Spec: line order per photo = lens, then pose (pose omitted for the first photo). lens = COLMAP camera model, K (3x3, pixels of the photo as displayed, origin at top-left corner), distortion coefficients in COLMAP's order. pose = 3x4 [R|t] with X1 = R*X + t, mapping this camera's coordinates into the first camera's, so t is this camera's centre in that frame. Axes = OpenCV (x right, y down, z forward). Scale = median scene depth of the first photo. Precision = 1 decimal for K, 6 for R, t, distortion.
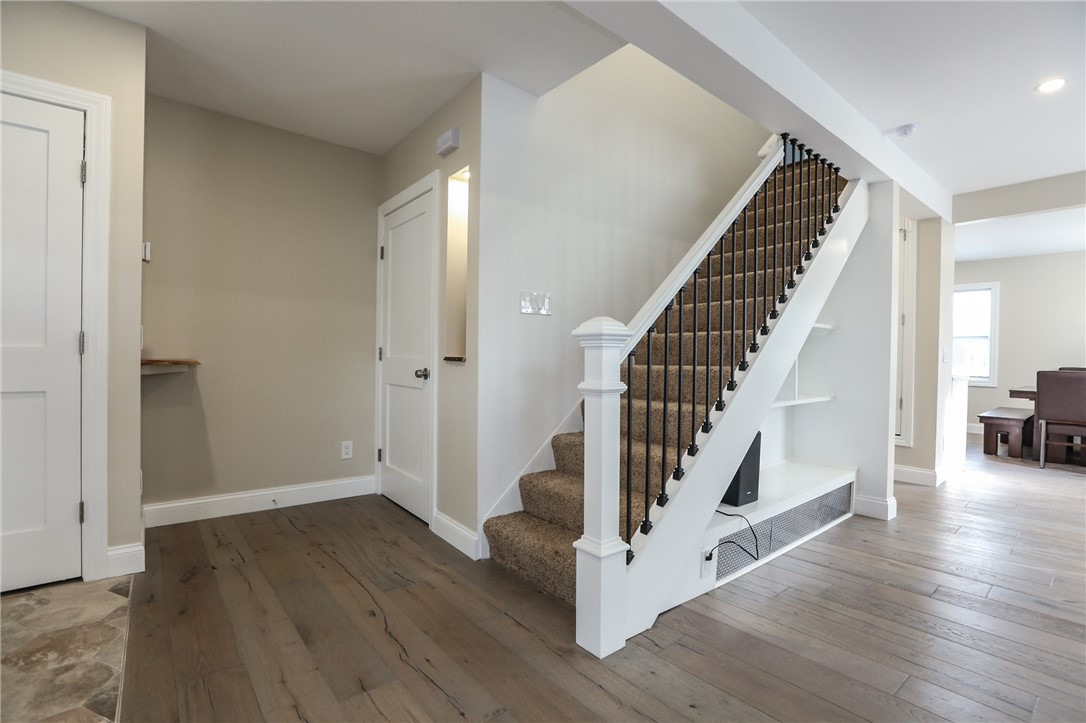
lens RADIAL K [[504.9, 0, 545.1], [0, 504.9, 362.7], [0, 0, 1]] dist [-0.006071, 0.000946]
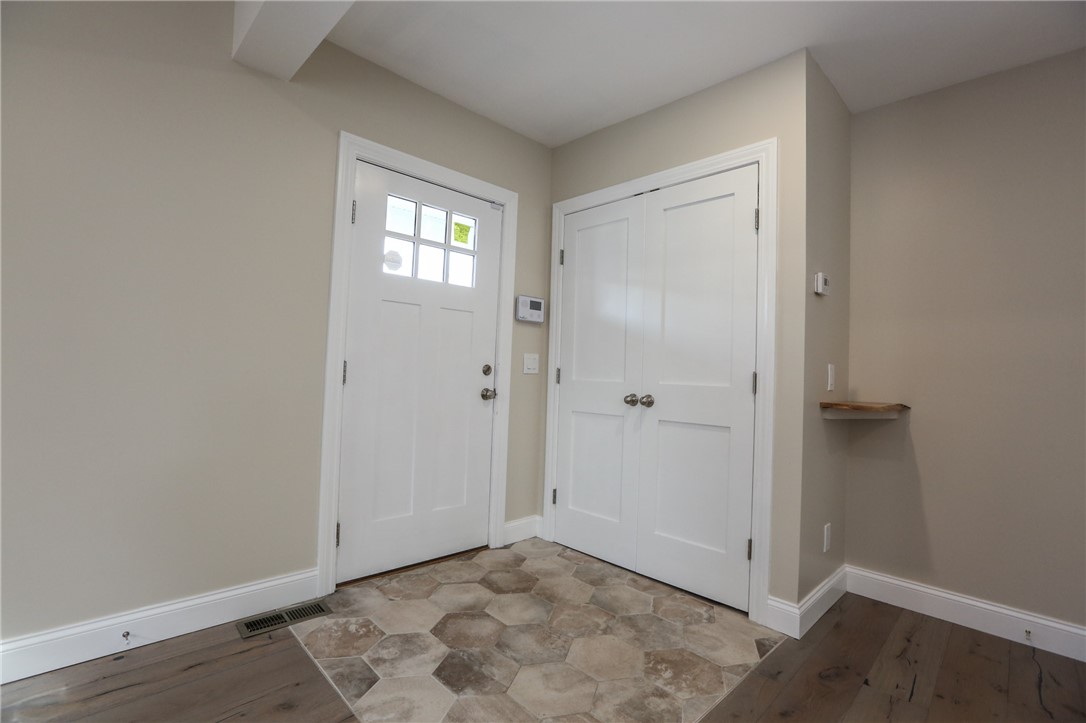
lens RADIAL K [[504.9, 0, 542.0], [0, 504.9, 356.5], [0, 0, 1]] dist [-0.006071, 0.000946]
pose [[0.091240, -0.040292, -0.995013, 0.076802], [-0.043631, 0.998060, -0.044417, -0.029116], [0.994873, 0.047466, 0.089305, 0.476806]]
